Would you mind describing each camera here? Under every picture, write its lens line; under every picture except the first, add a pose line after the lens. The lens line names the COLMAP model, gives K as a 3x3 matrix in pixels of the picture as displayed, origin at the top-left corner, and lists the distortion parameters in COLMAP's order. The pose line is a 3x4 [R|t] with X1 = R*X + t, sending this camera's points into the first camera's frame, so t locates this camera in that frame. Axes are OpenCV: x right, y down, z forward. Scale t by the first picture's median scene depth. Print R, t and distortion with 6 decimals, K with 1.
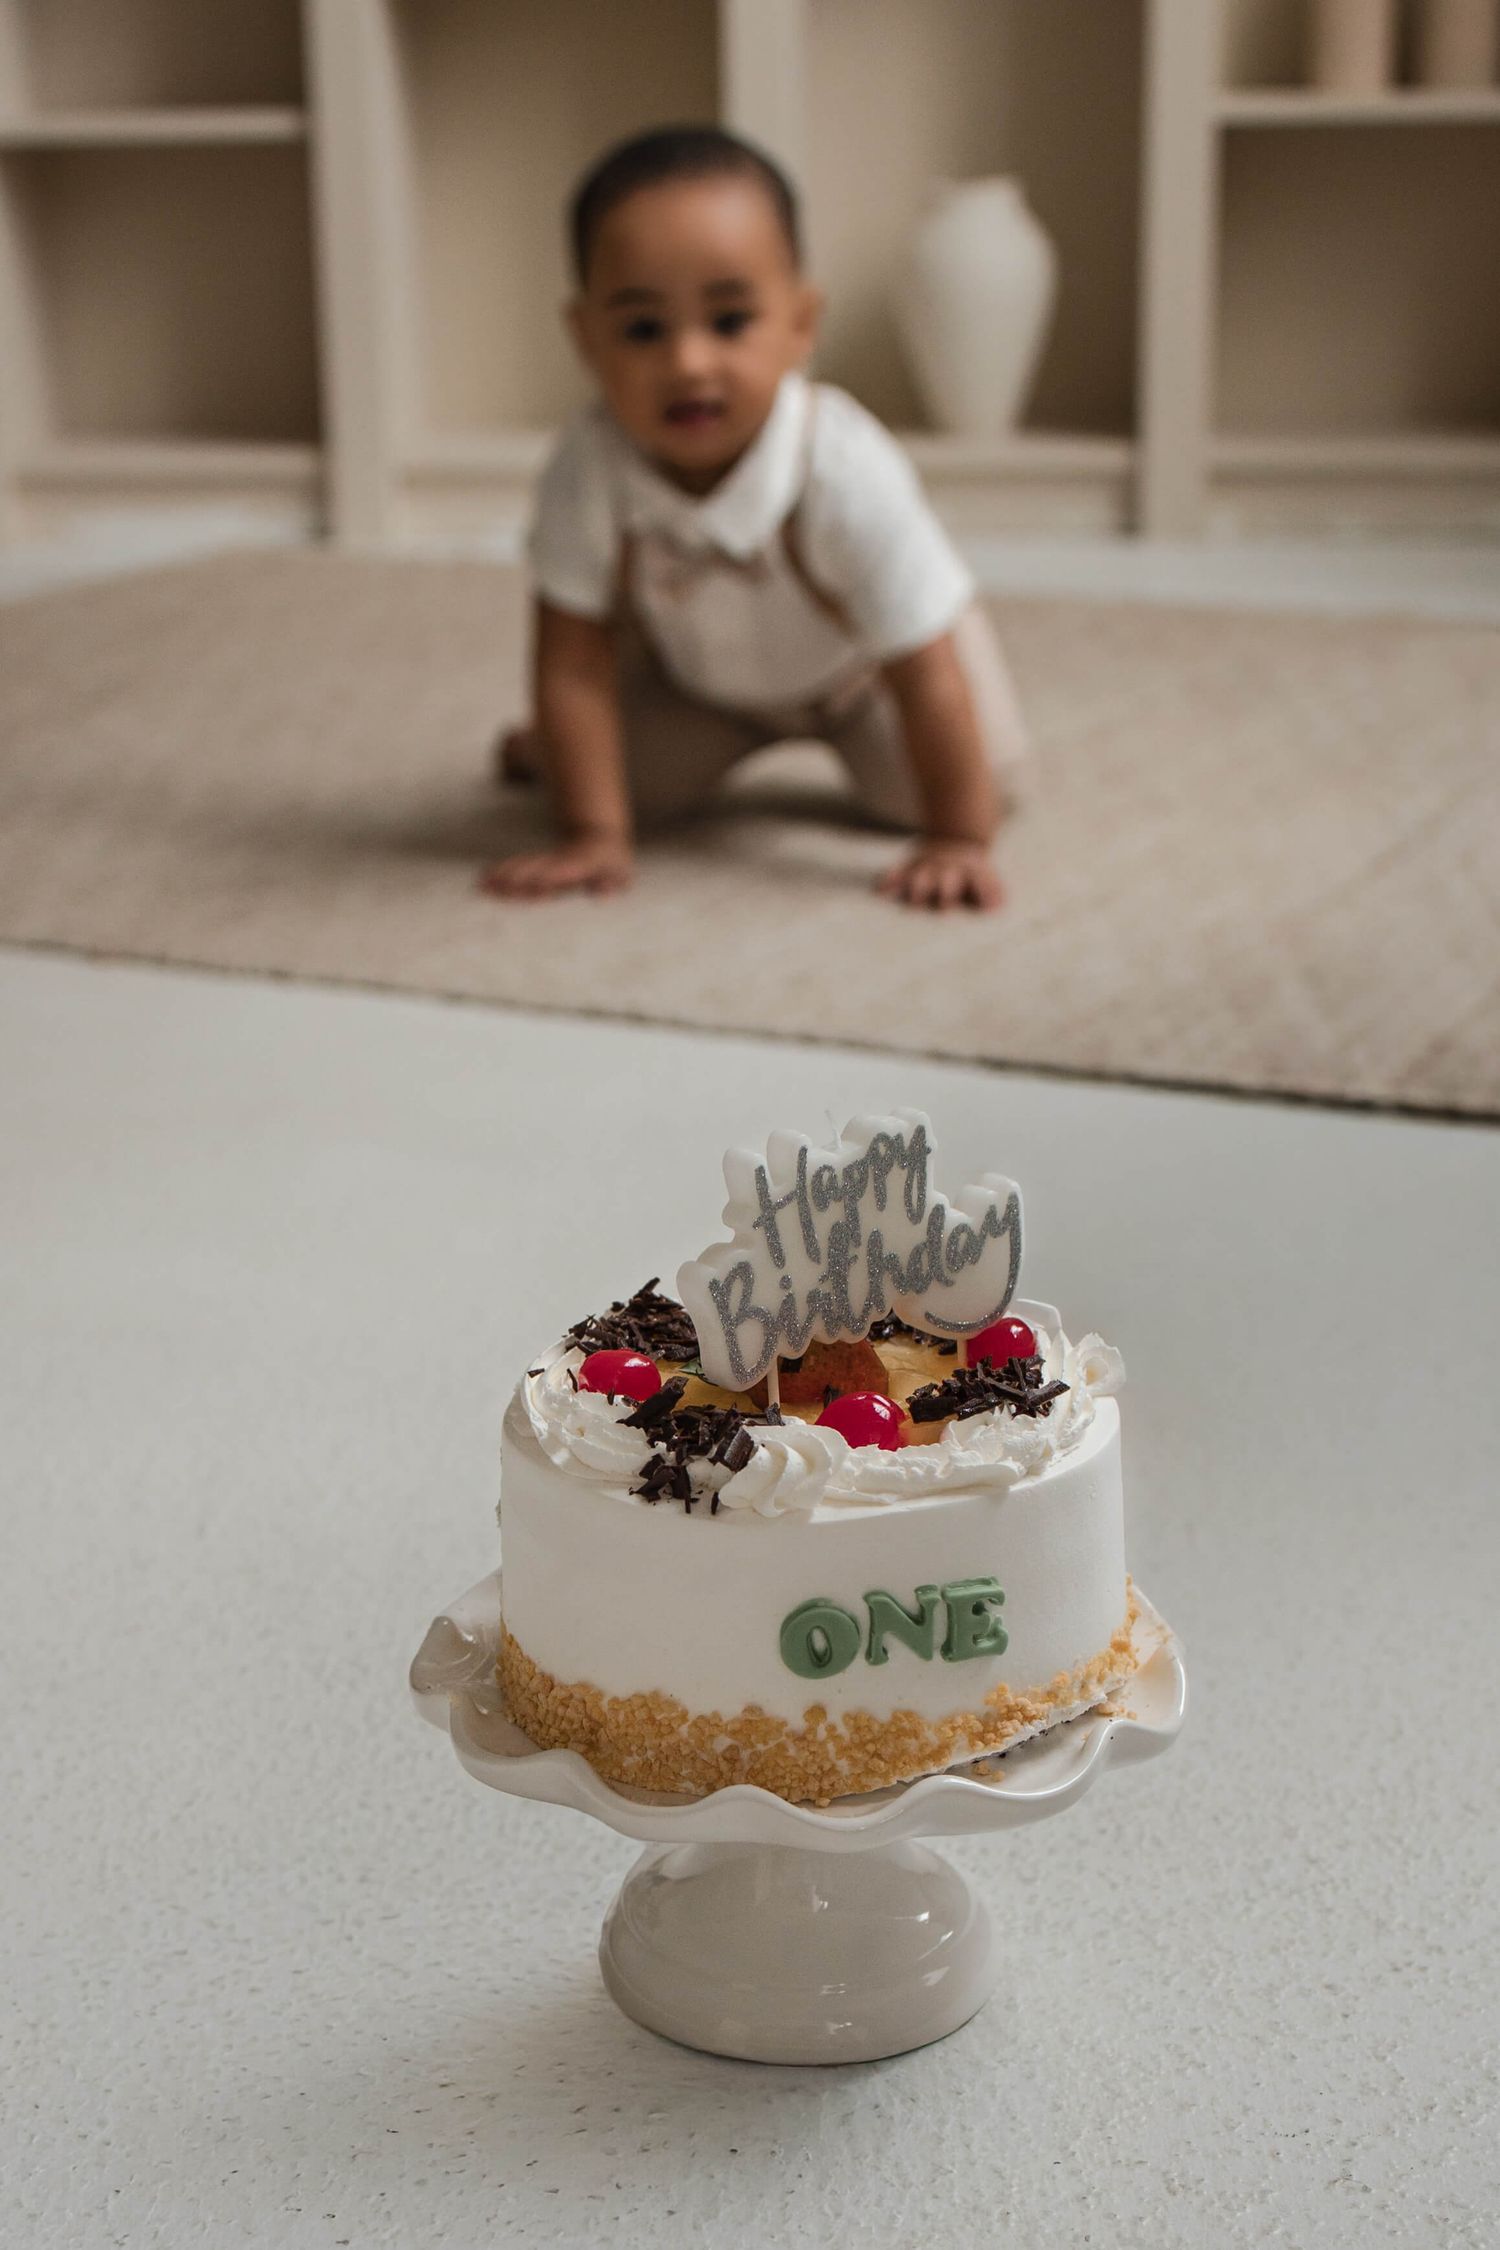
lens RADIAL K [[3648.3, 0, 655.0], [0, 3648.3, 1437.8], [0, 0, 1]] dist [-0.127990, 0.200172]
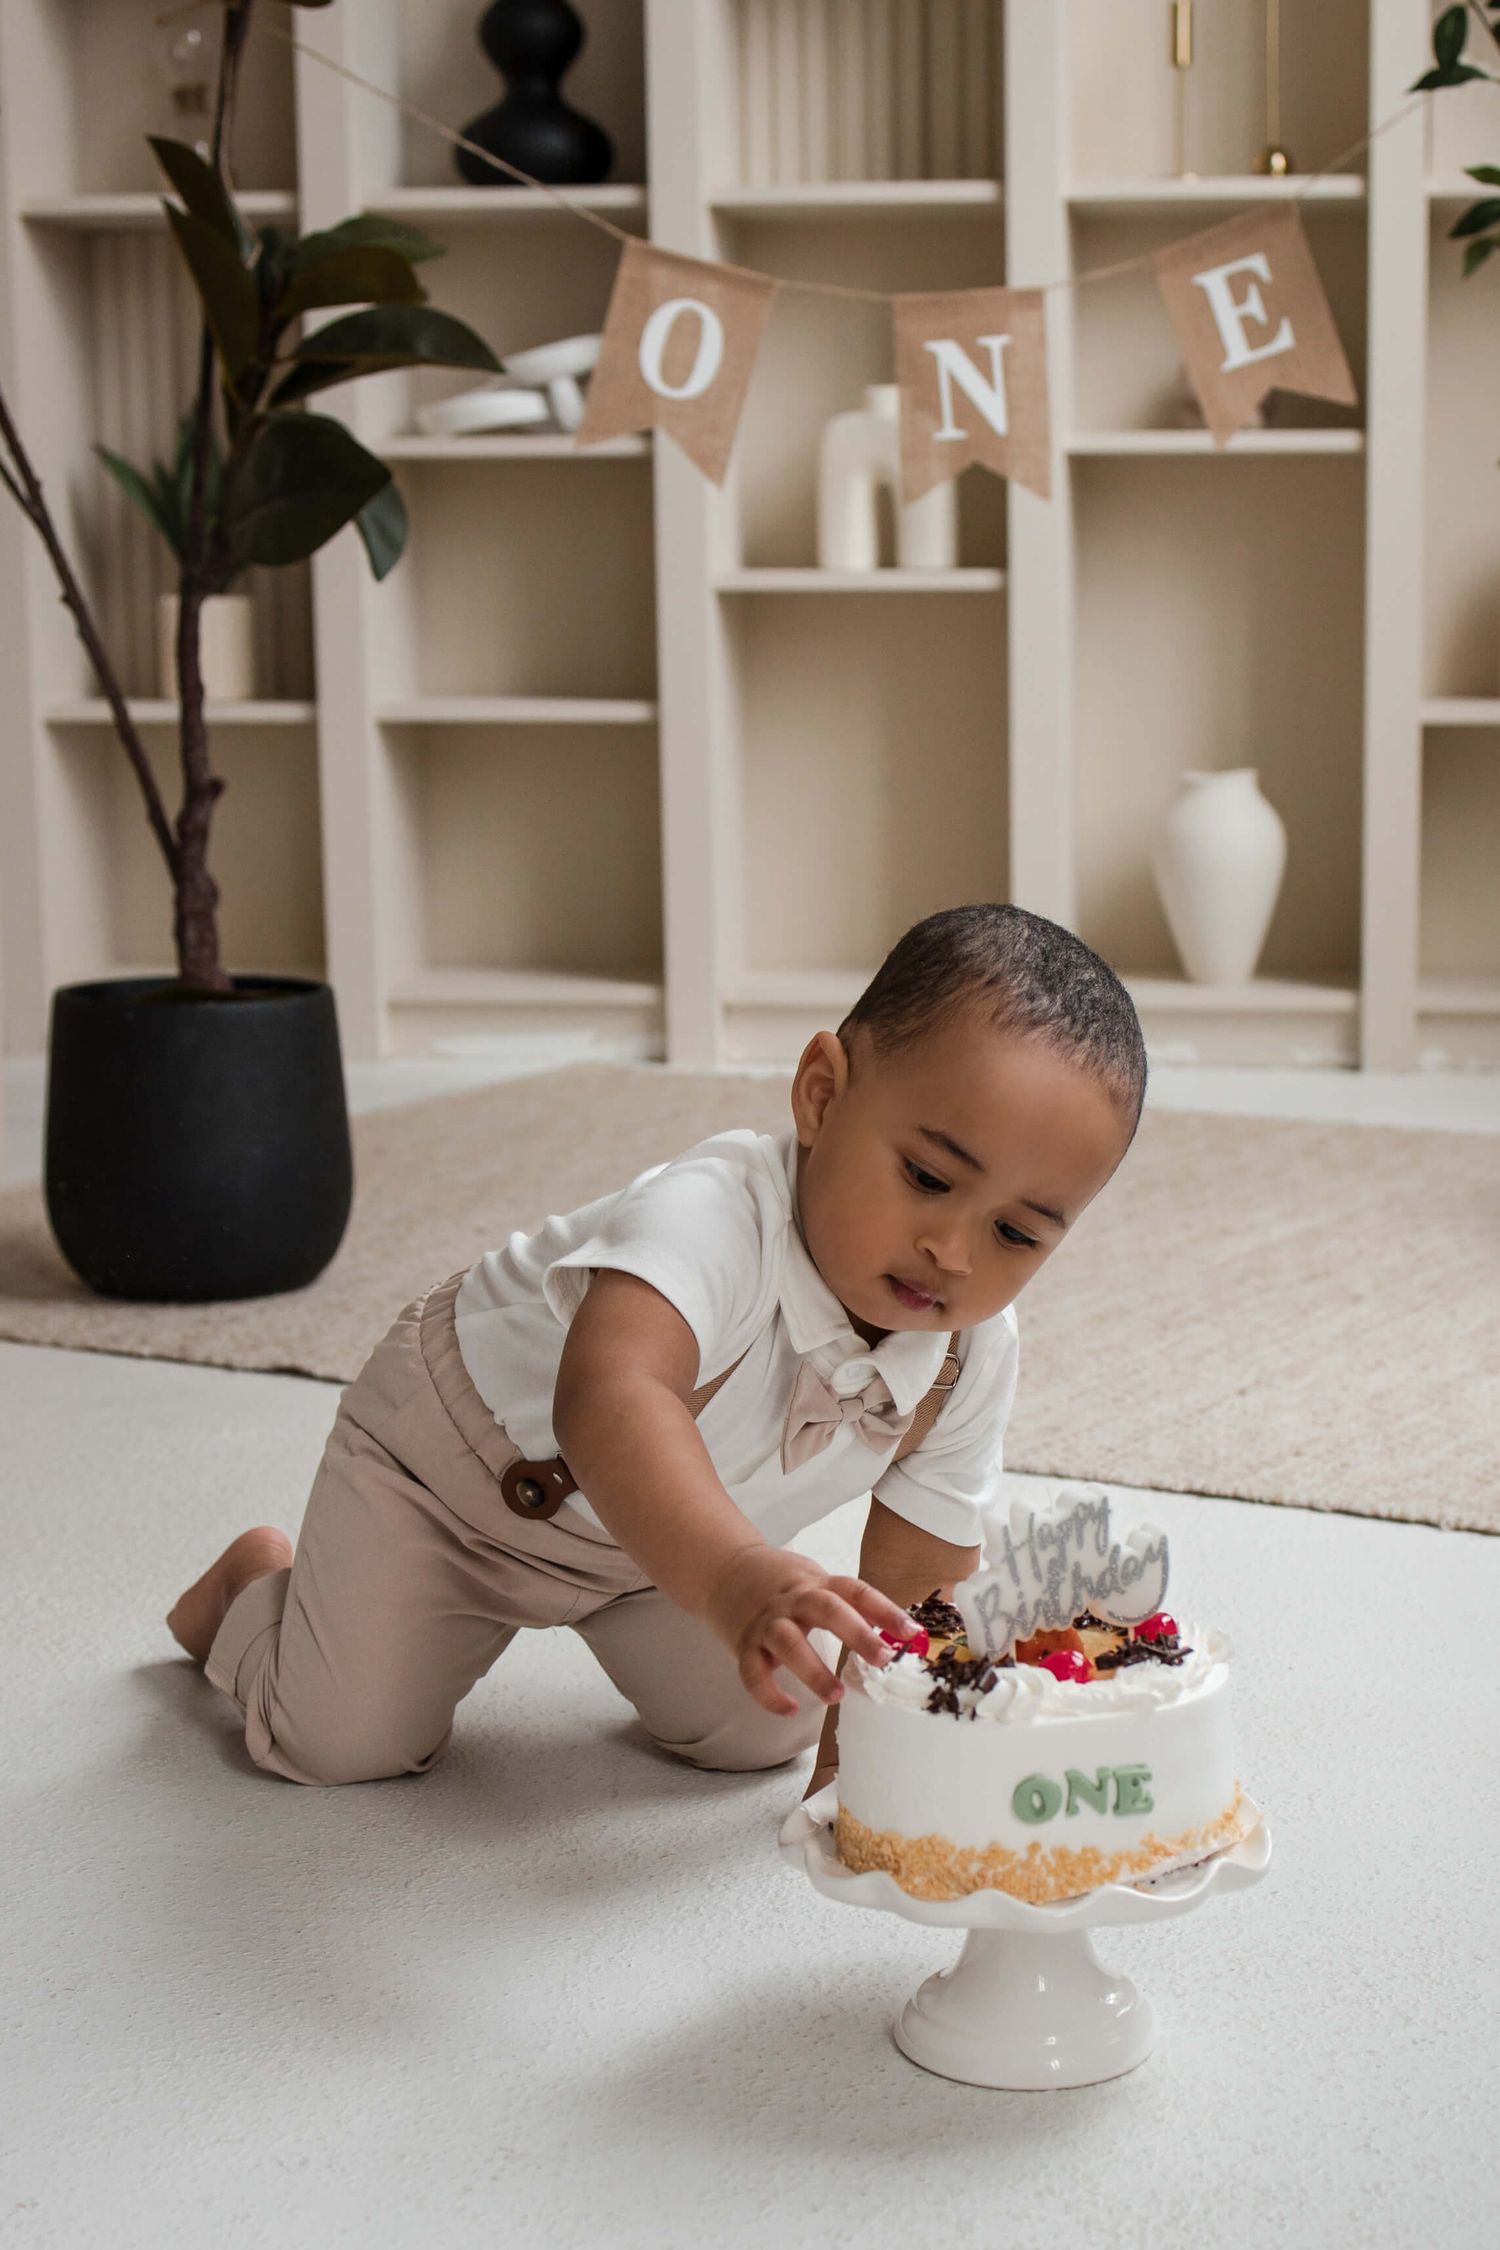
lens RADIAL K [[3698.3, 0, 950.9], [0, 3698.3, 1312.3], [0, 0, 1]] dist [-0.107668, 0.060495]
pose [[0.999910, 0.012966, 0.003482, -0.001755], [-0.012203, 0.985894, -0.166927, 0.111981], [-0.005597, 0.166870, 0.985963, -0.632701]]
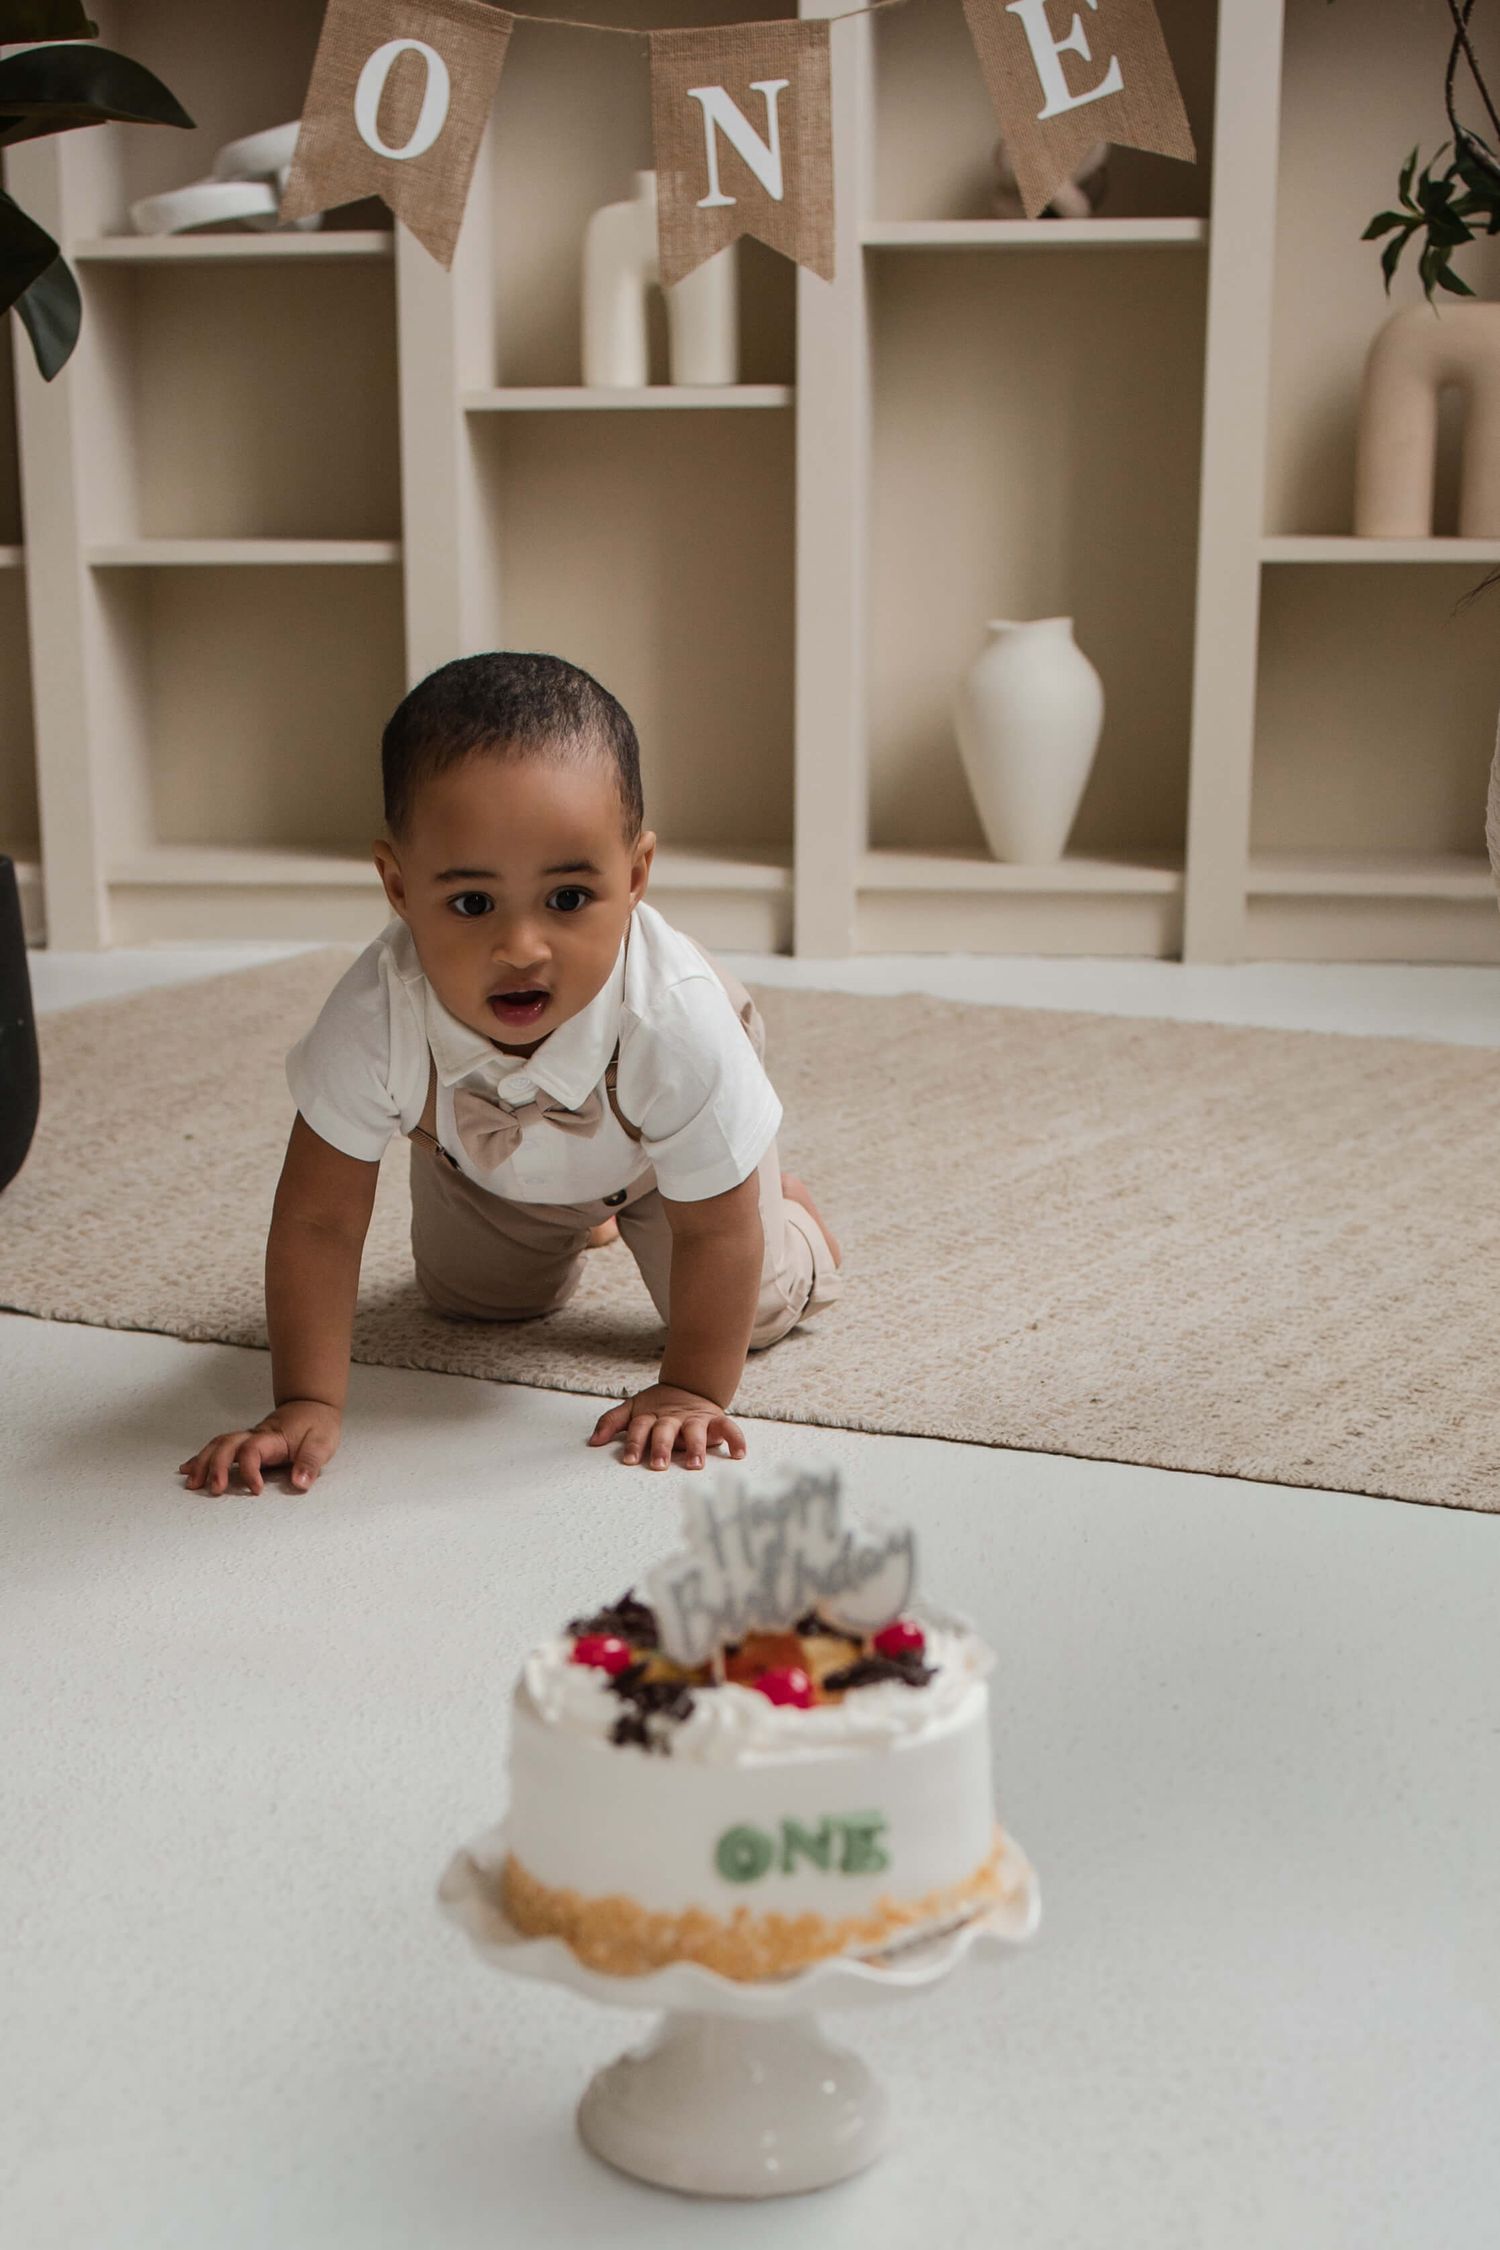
lens RADIAL K [[3757.4, 0, 582.0], [0, 3757.4, 1828.3], [0, 0, 1]] dist [-0.087027, 0.070990]
pose [[0.998951, 0.022763, -0.039738, 0.038530], [-0.023035, 0.999714, -0.006401, 0.053752], [0.039581, 0.007309, 0.999190, -0.340999]]
